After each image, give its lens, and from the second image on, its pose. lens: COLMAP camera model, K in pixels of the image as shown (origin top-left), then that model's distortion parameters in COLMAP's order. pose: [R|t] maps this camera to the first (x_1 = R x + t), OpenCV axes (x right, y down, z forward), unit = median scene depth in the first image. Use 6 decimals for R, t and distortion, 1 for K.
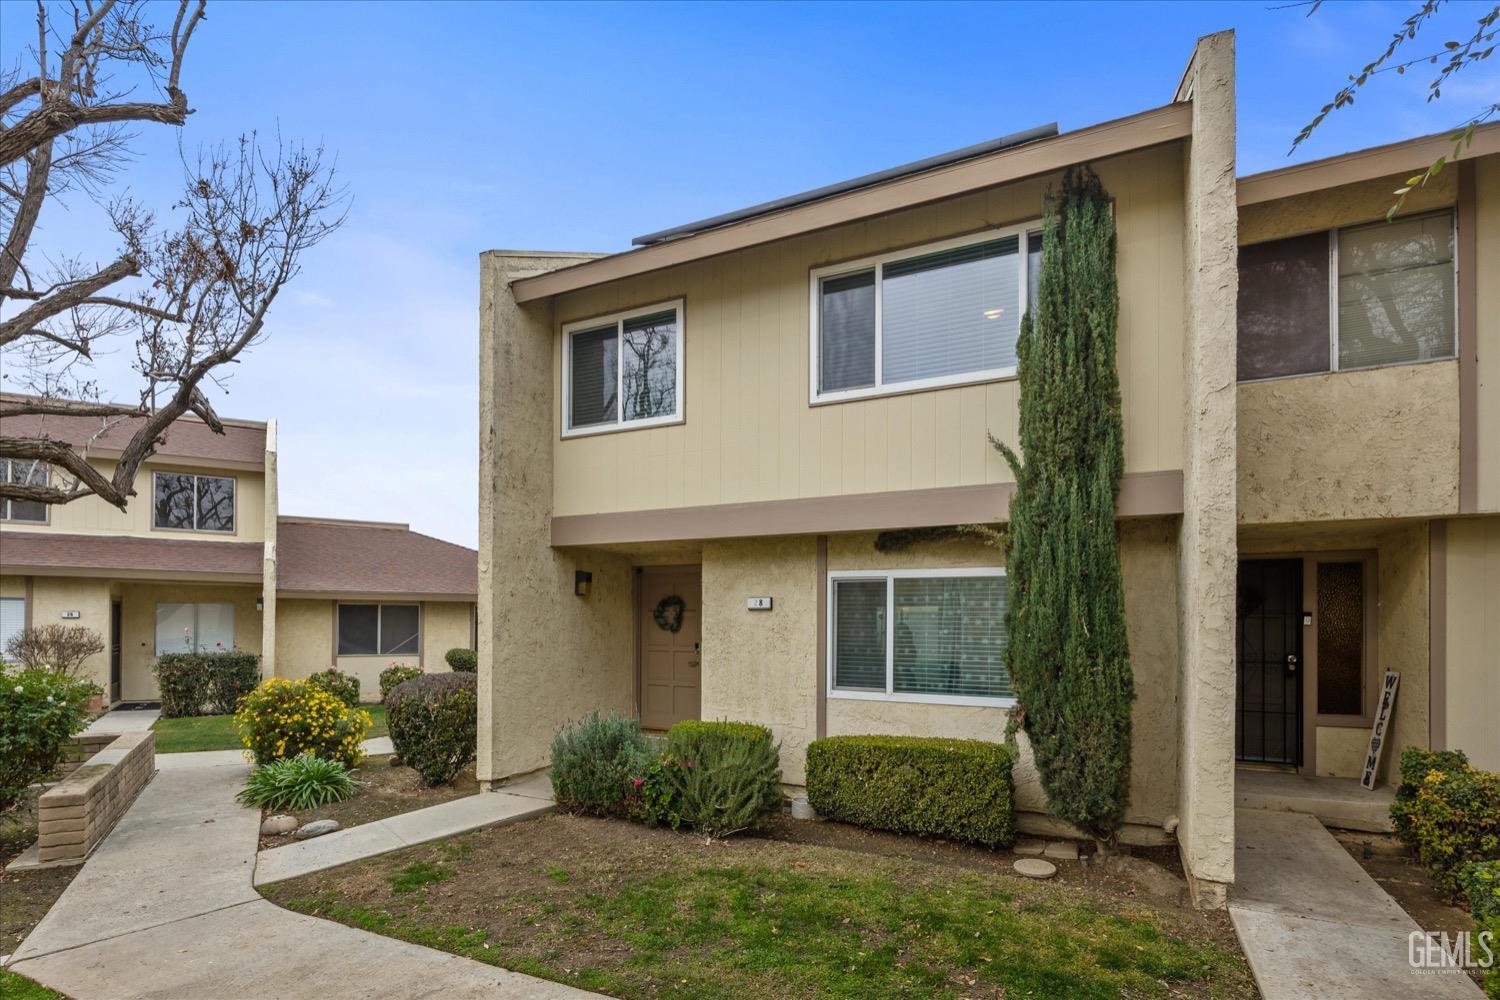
lens RADIAL K [[734.0, 0, 748.7], [0, 734.0, 547.0], [0, 0, 1]] dist [-0.006722, 0.000157]
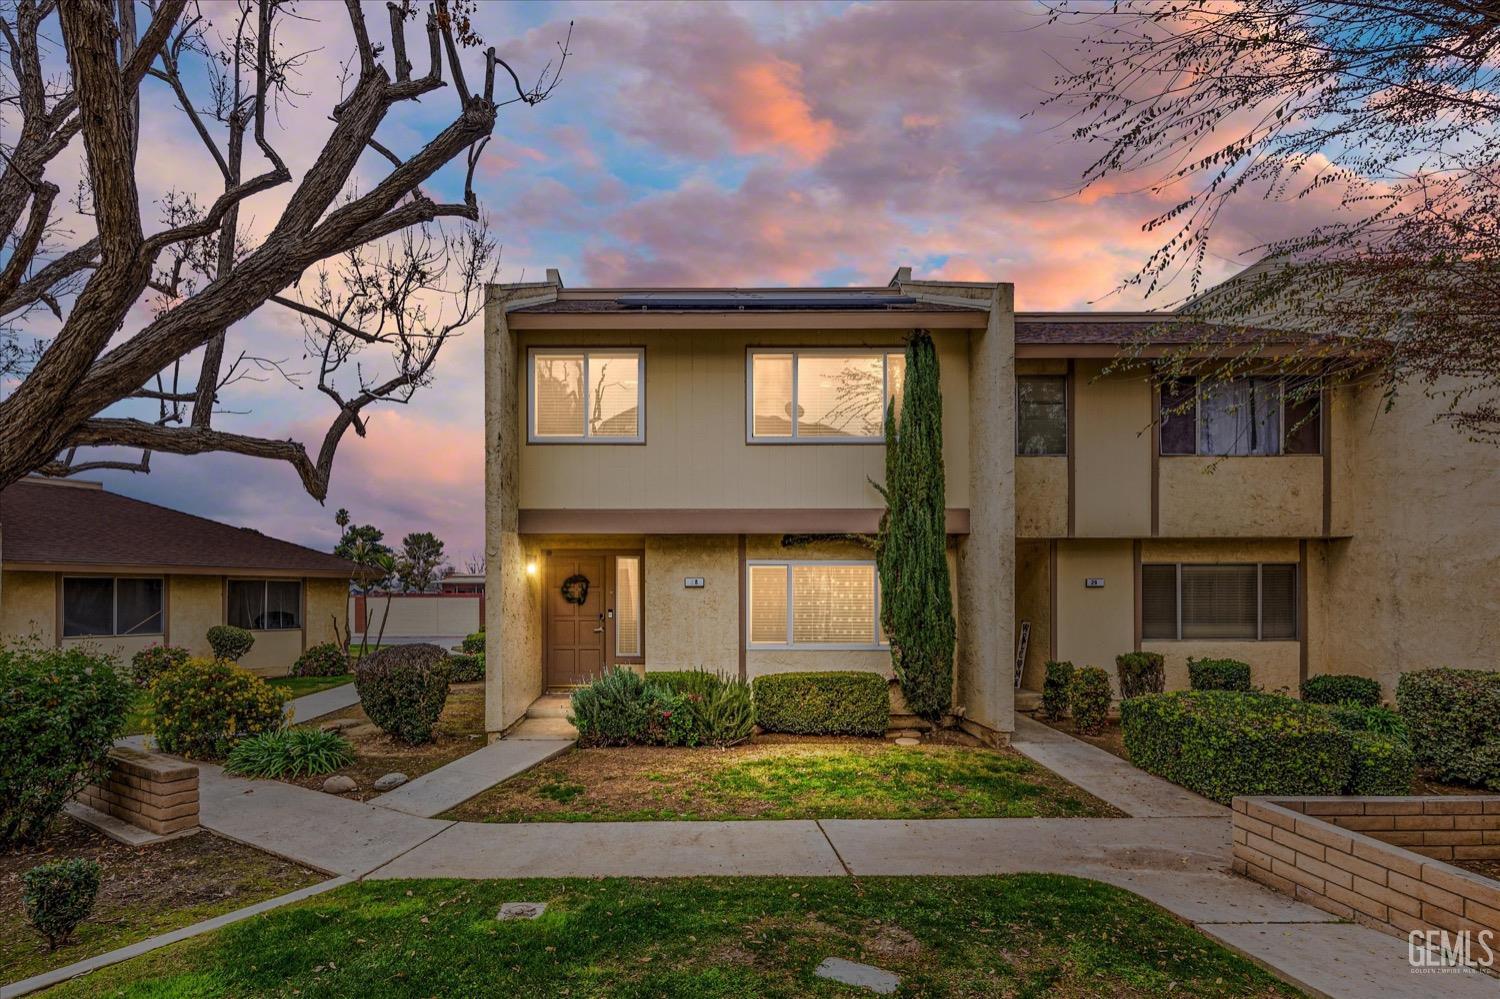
lens RADIAL K [[684.1, 0, 750.0], [0, 684.1, 499.5], [0, 0, 1]] dist [-0.011189, 0.000113]
pose [[0.886344, 0.057799, 0.459406, -0.578004], [-0.041733, 0.998112, -0.045057, -0.027843], [-0.461143, 0.020764, 0.887083, -0.200701]]
